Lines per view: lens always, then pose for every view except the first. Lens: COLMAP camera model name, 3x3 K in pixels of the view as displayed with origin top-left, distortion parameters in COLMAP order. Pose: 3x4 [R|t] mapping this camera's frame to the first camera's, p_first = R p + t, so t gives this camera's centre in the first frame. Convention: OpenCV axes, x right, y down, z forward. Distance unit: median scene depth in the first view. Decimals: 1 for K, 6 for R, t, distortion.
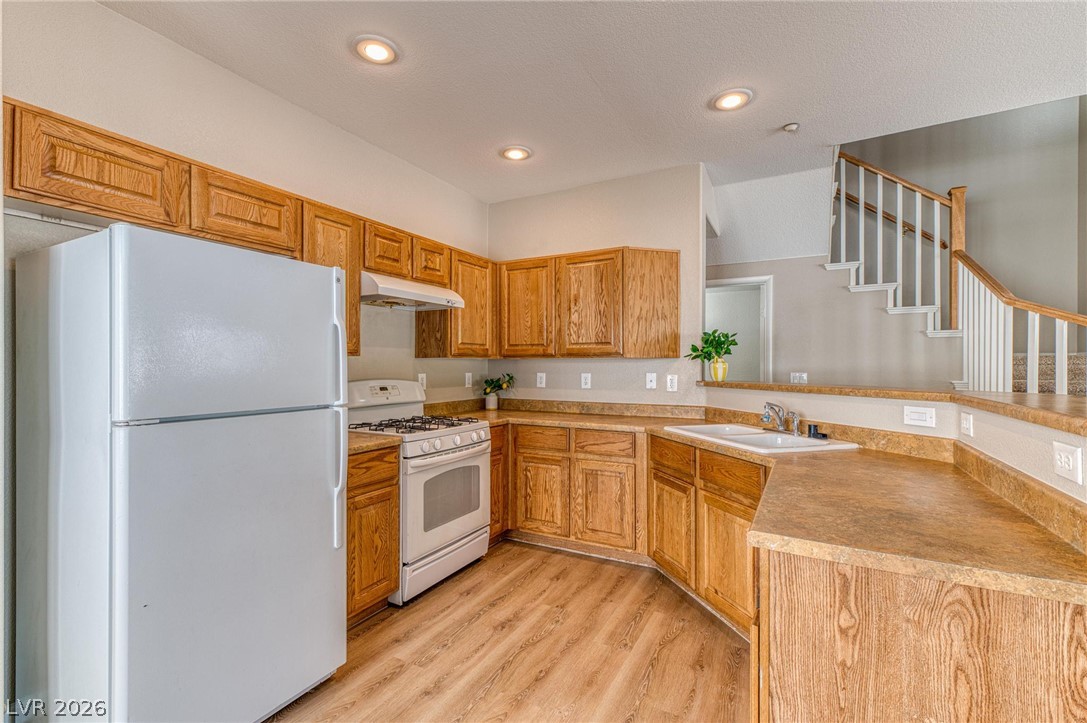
lens RADIAL K [[485.0, 0, 537.4], [0, 485.0, 364.4], [0, 0, 1]] dist [0.010065, -0.000382]
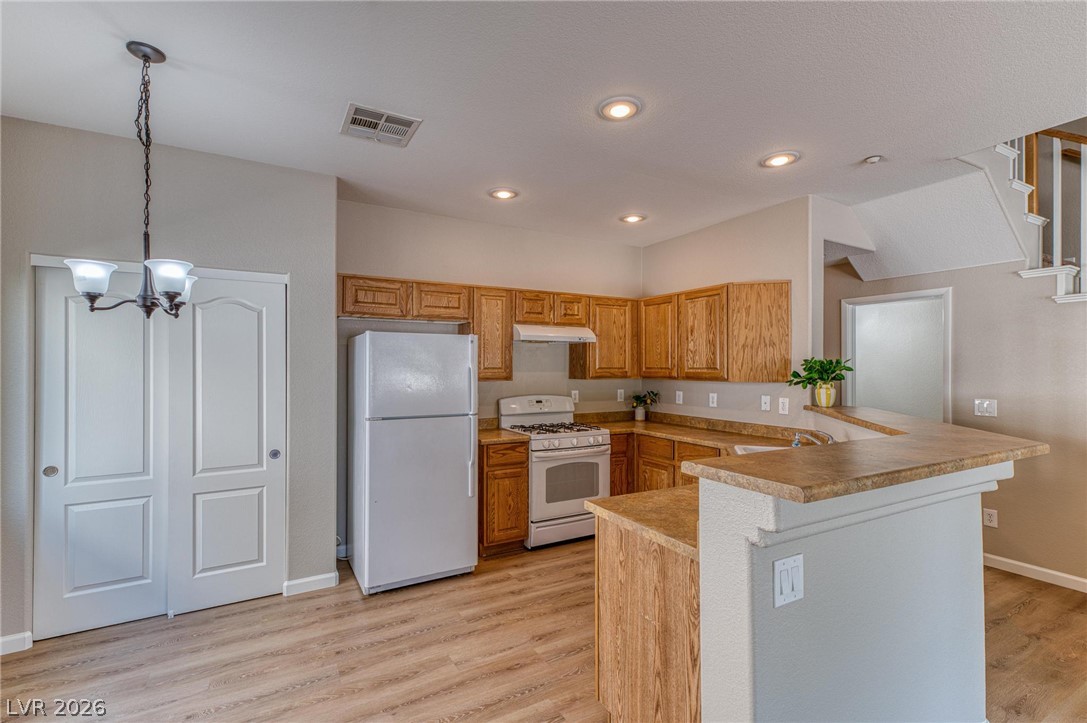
lens RADIAL K [[485.0, 0, 527.8], [0, 485.0, 364.4], [0, 0, 1]] dist [0.010065, -0.000382]
pose [[0.843046, -0.003254, -0.537831, 0.450118], [0.000368, 0.999985, -0.005473, -0.055158], [0.537841, 0.004416, 0.843035, -0.228900]]
